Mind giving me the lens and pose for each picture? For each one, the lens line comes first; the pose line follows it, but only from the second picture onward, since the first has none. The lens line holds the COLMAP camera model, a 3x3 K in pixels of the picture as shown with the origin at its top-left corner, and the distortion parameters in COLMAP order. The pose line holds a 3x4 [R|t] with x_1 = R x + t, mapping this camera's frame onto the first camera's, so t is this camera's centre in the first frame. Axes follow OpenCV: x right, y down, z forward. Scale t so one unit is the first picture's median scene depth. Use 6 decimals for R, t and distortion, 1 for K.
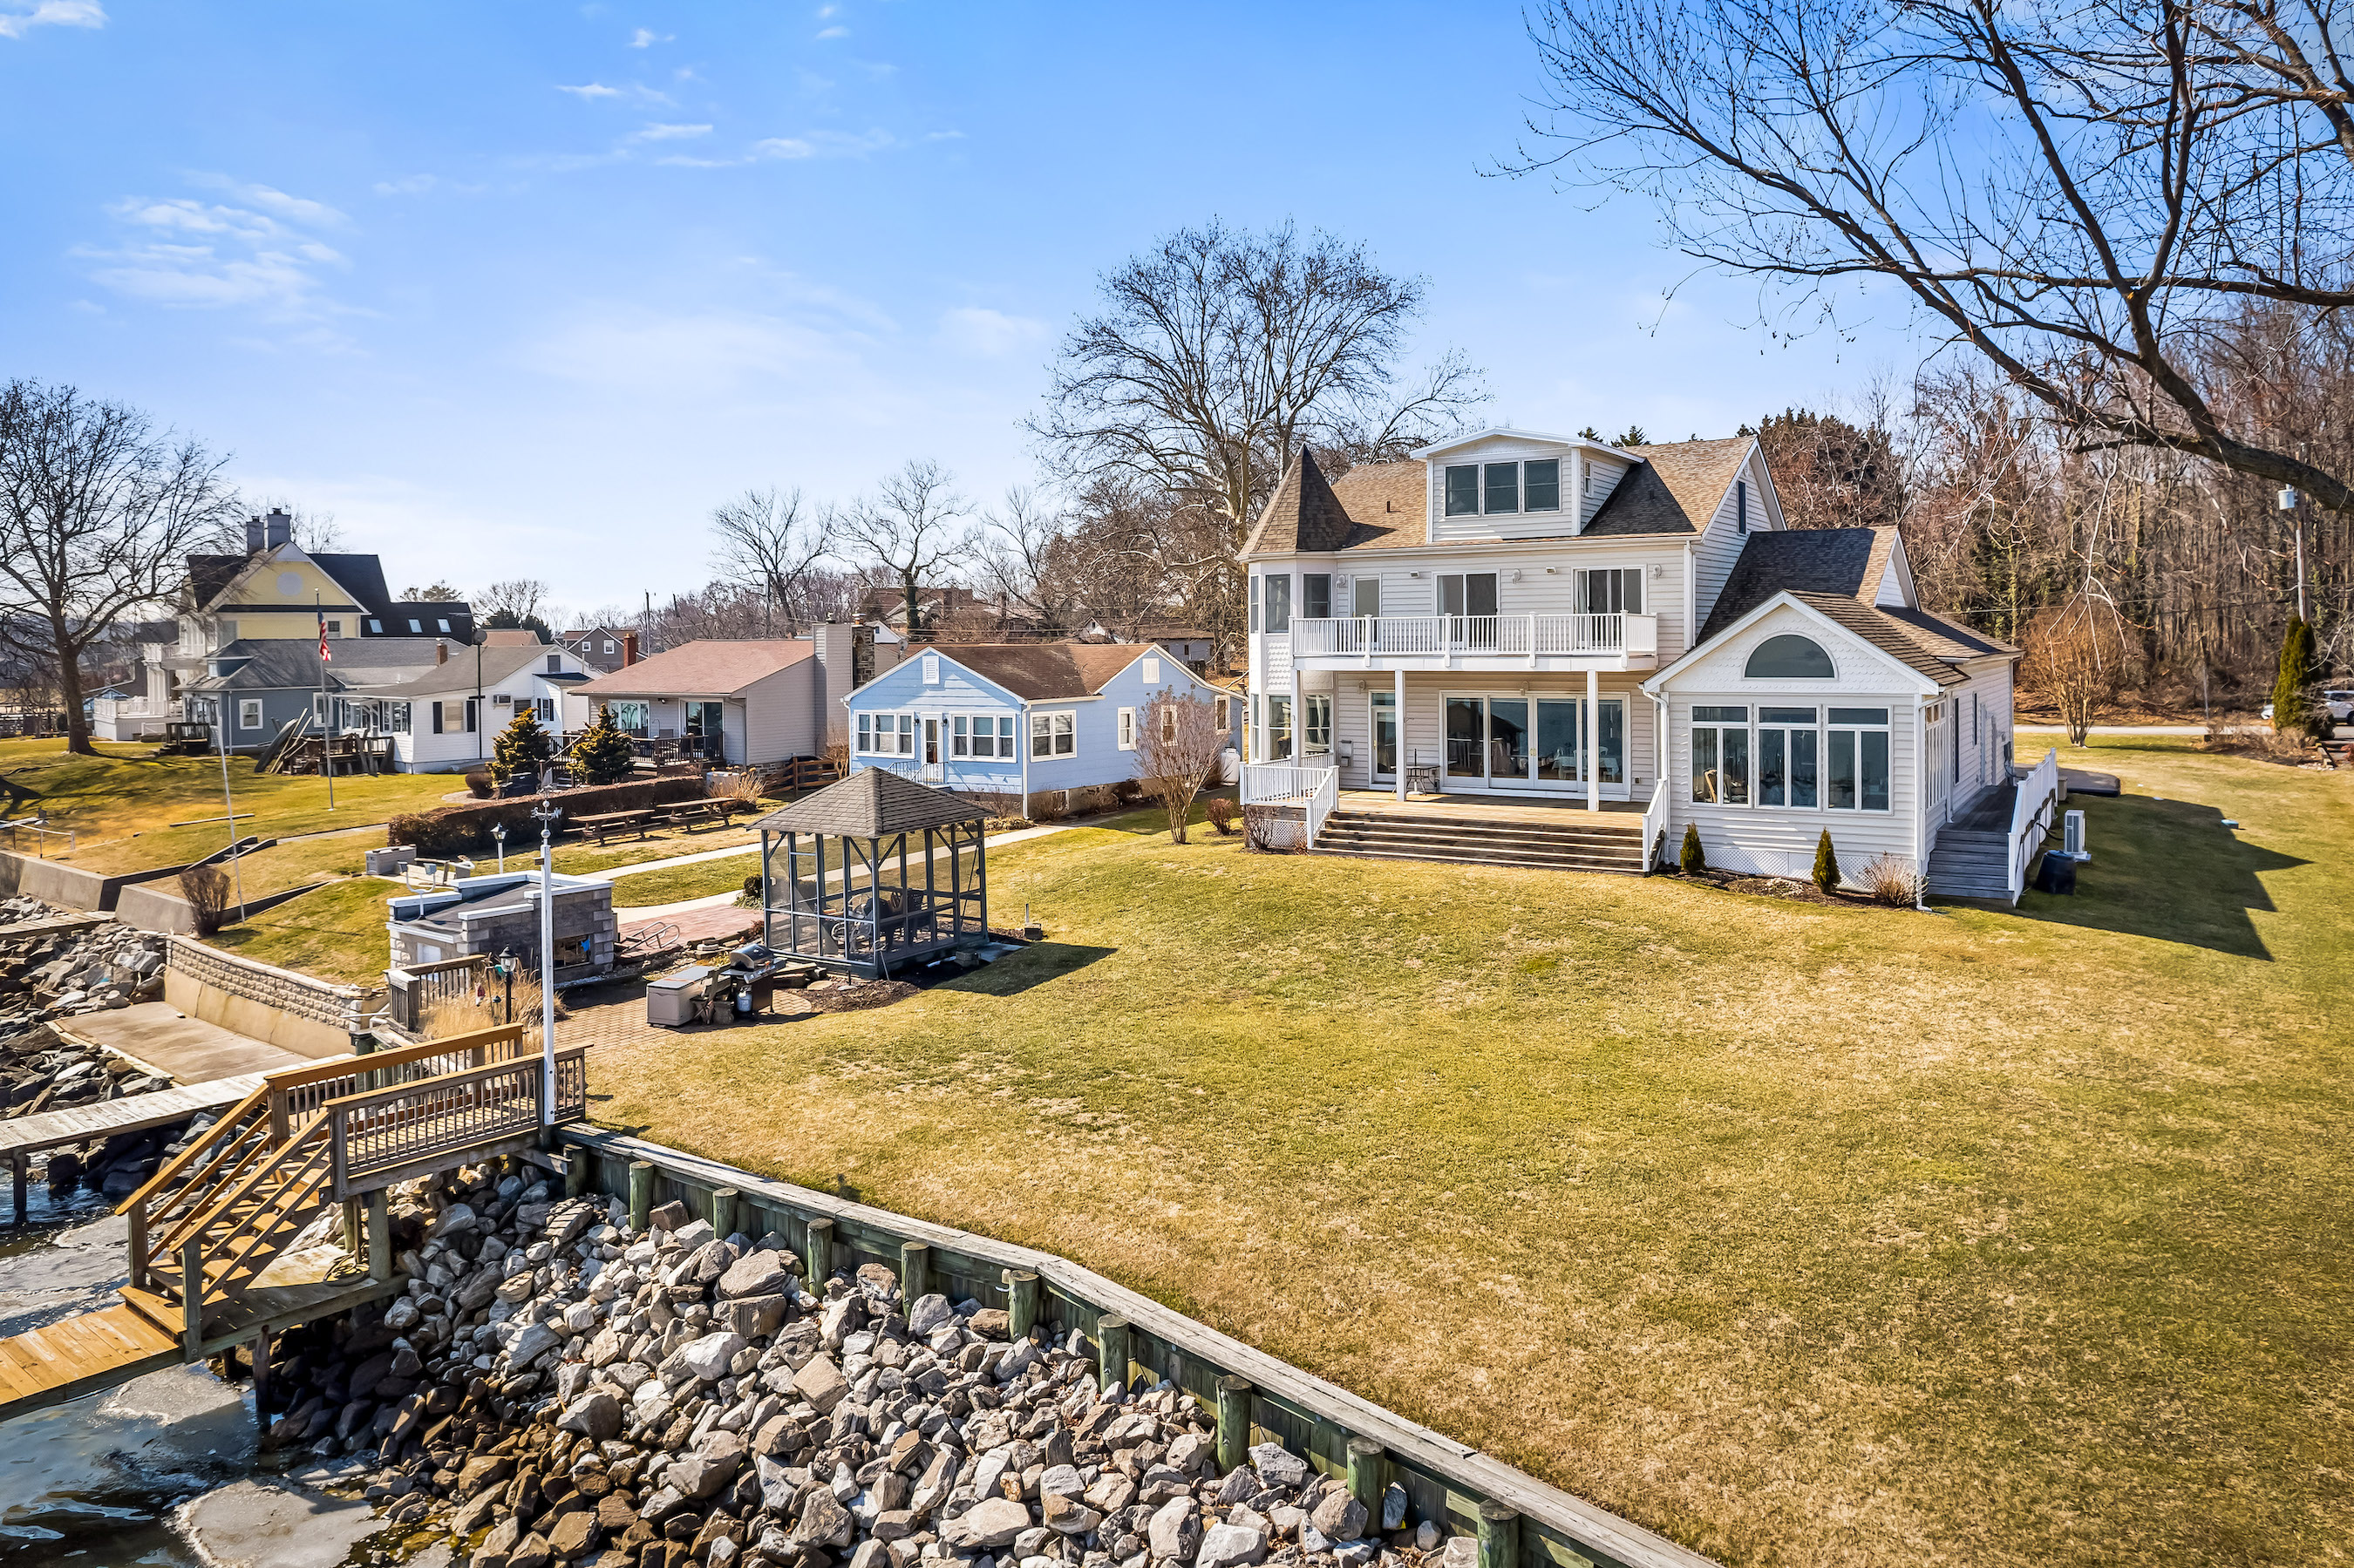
lens RADIAL K [[1550.9, 0, 1177.3], [0, 1550.9, 681.3], [0, 0, 1]] dist [-0.037239, 0.002336]
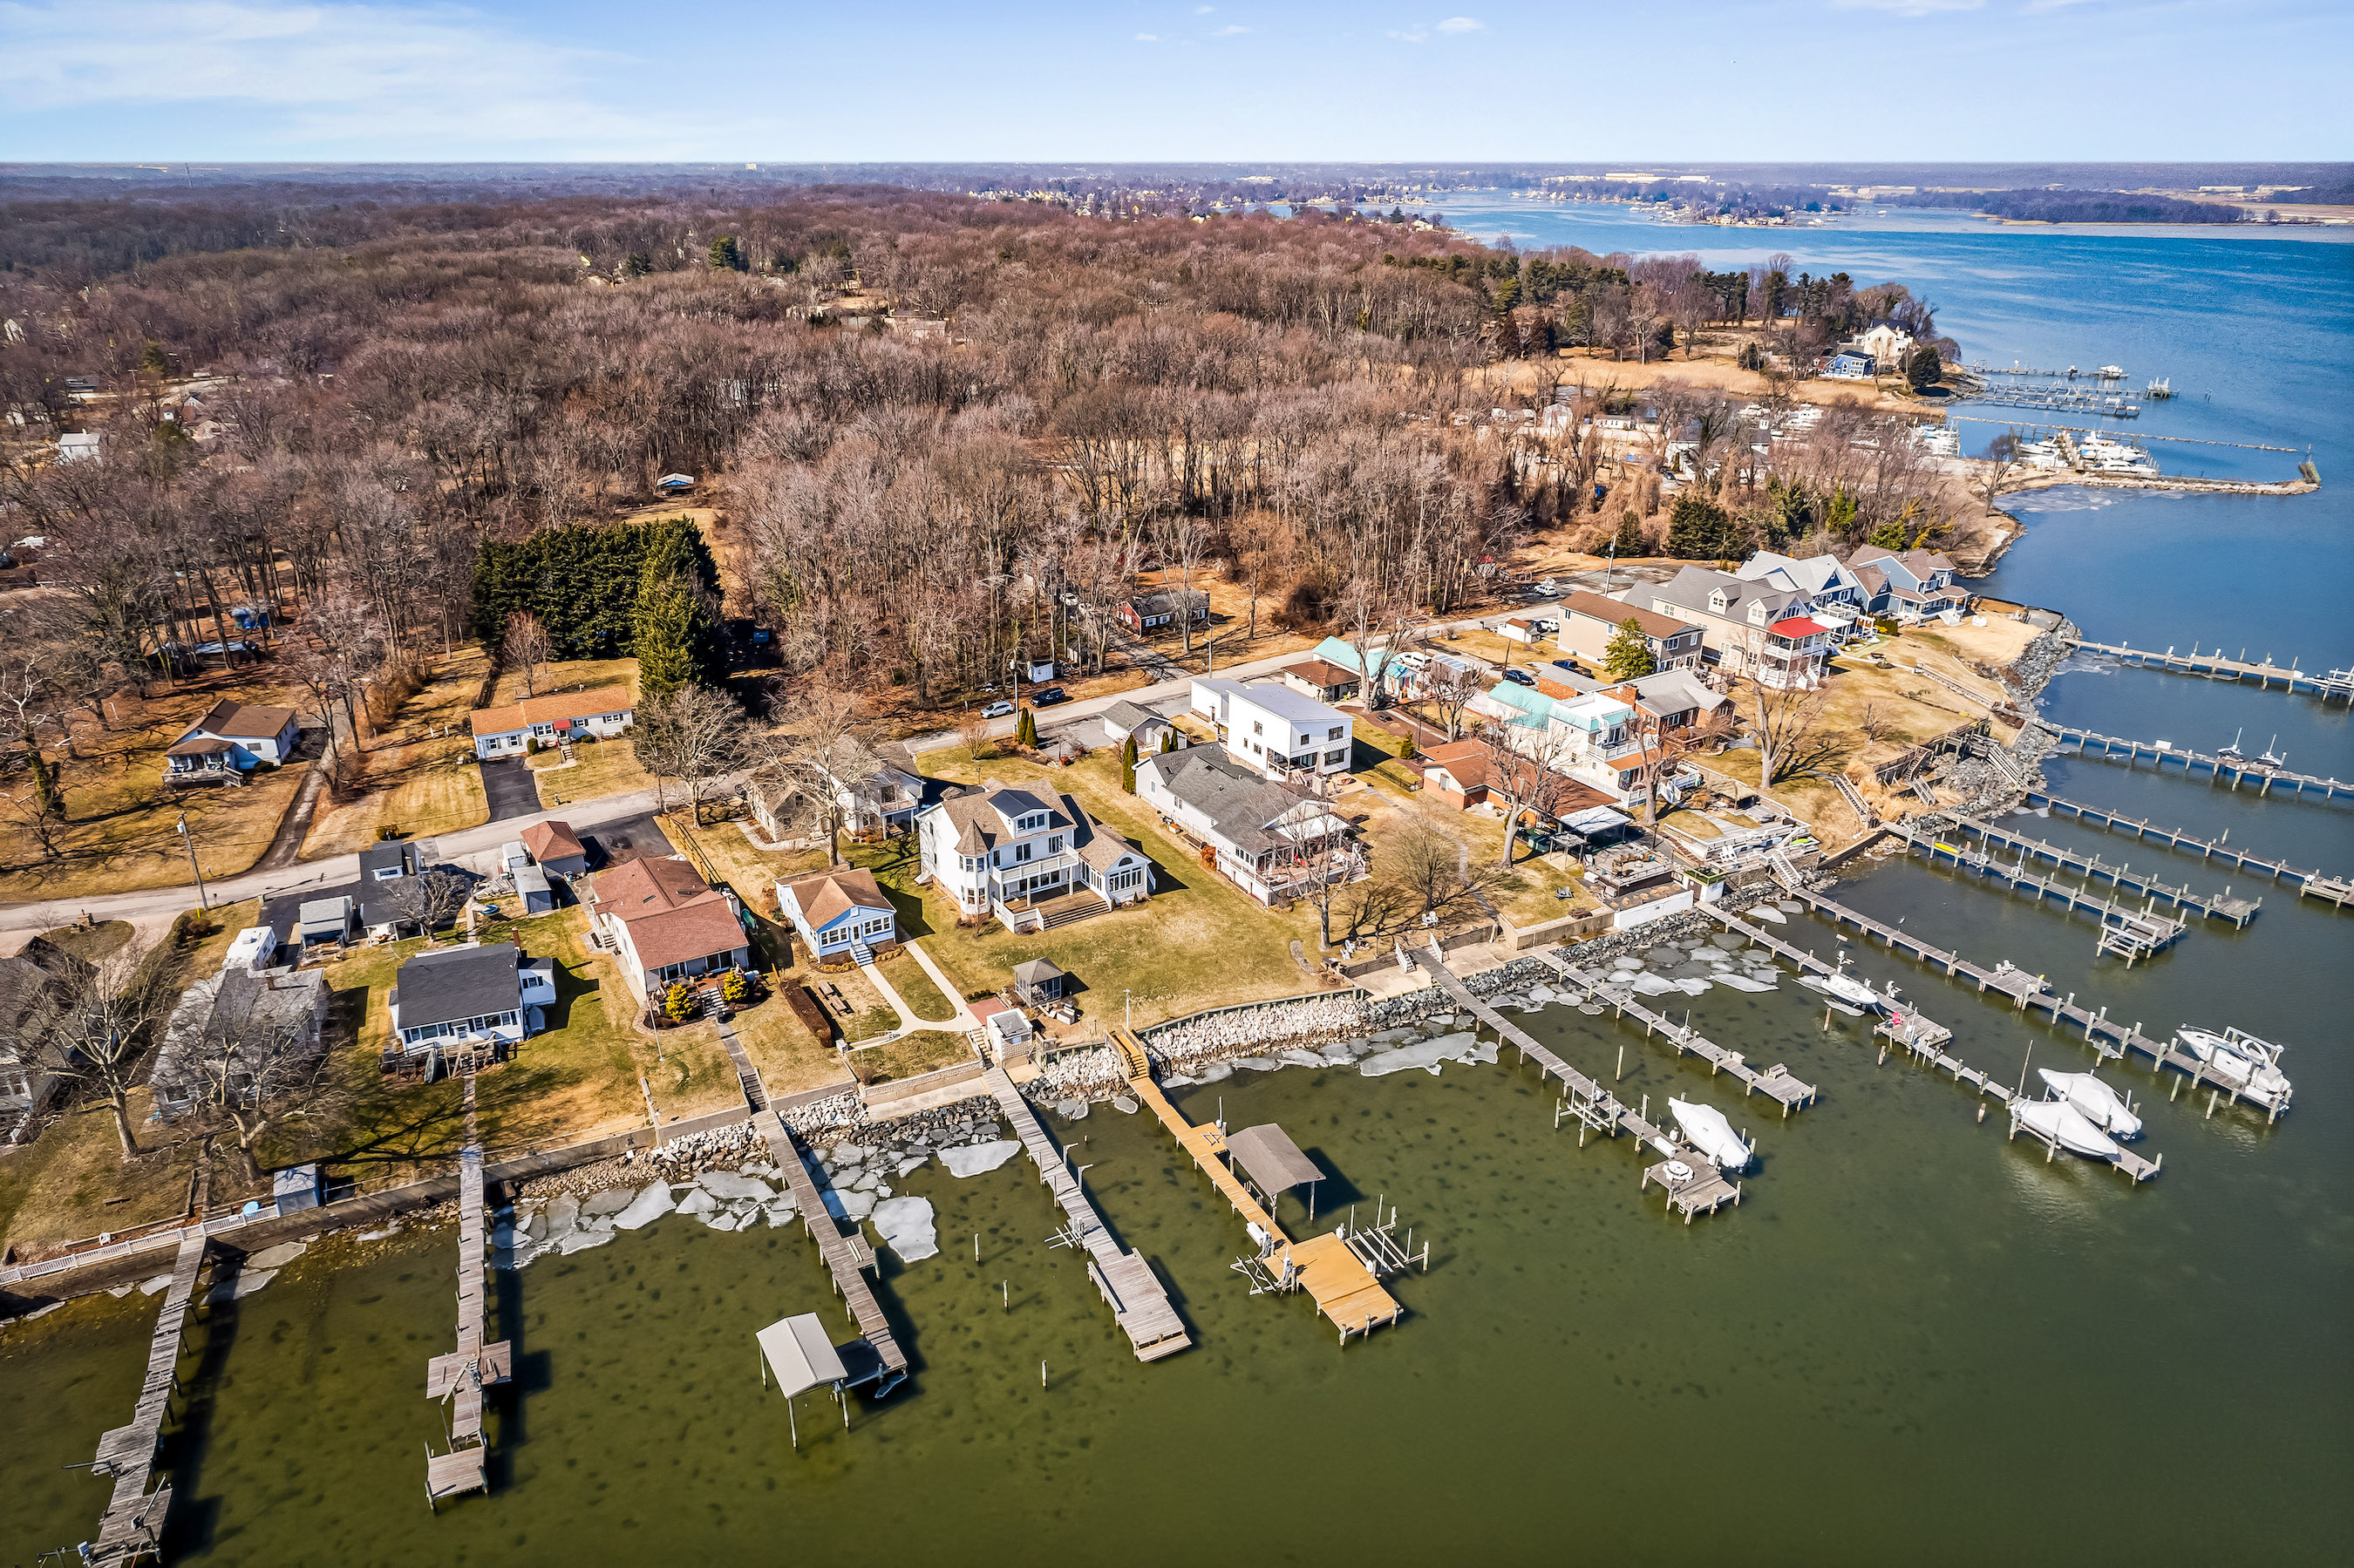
lens RADIAL K [[1497.9, 0, 1170.7], [0, 1497.9, 776.7], [0, 0, 1]] dist [-0.045863, -0.000340]
pose [[0.419093, -0.334863, 0.843936, -2.839480], [0.012957, 0.931614, 0.363218, -1.625630], [-0.907851, -0.141287, 0.394772, -0.814544]]
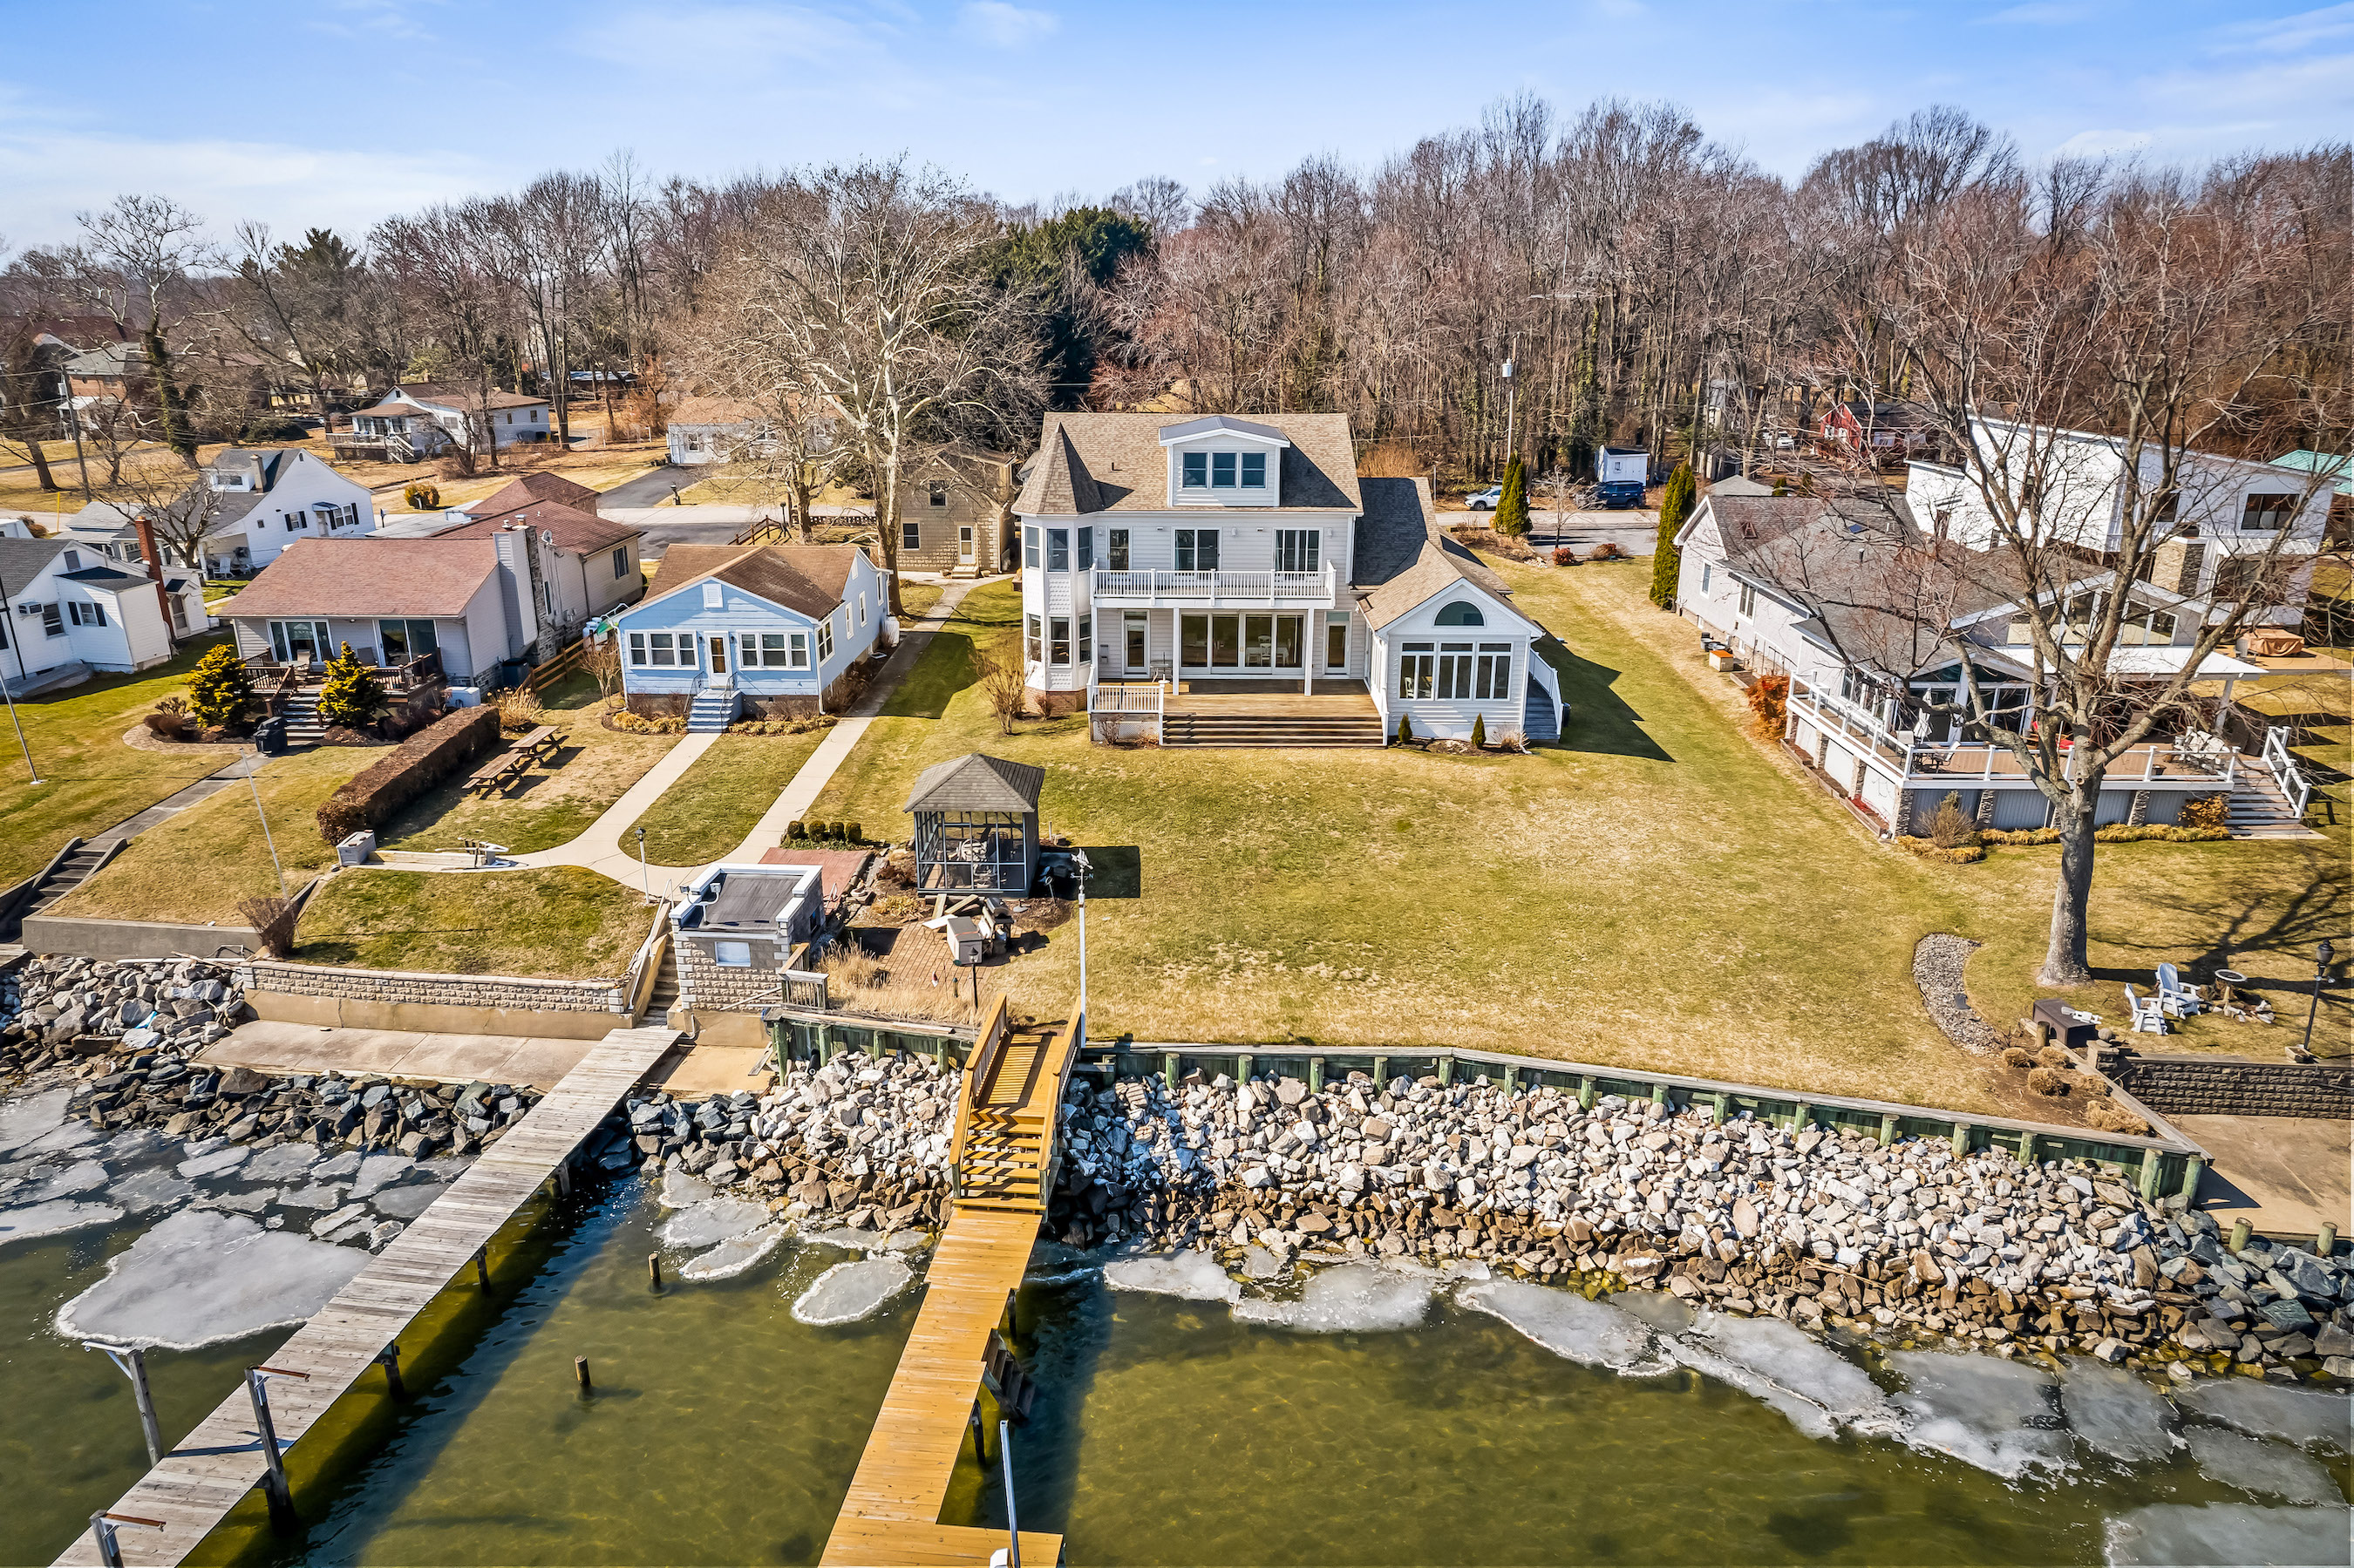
lens RADIAL K [[1508.2, 0, 1174.9], [0, 1508.2, 787.2], [0, 0, 1]] dist [-0.075256, 0.063854]
pose [[0.841234, -0.155579, 0.517803, -0.603762], [0.000518, 0.957937, 0.286980, -0.245937], [-0.540671, -0.241149, 0.805930, -0.172820]]
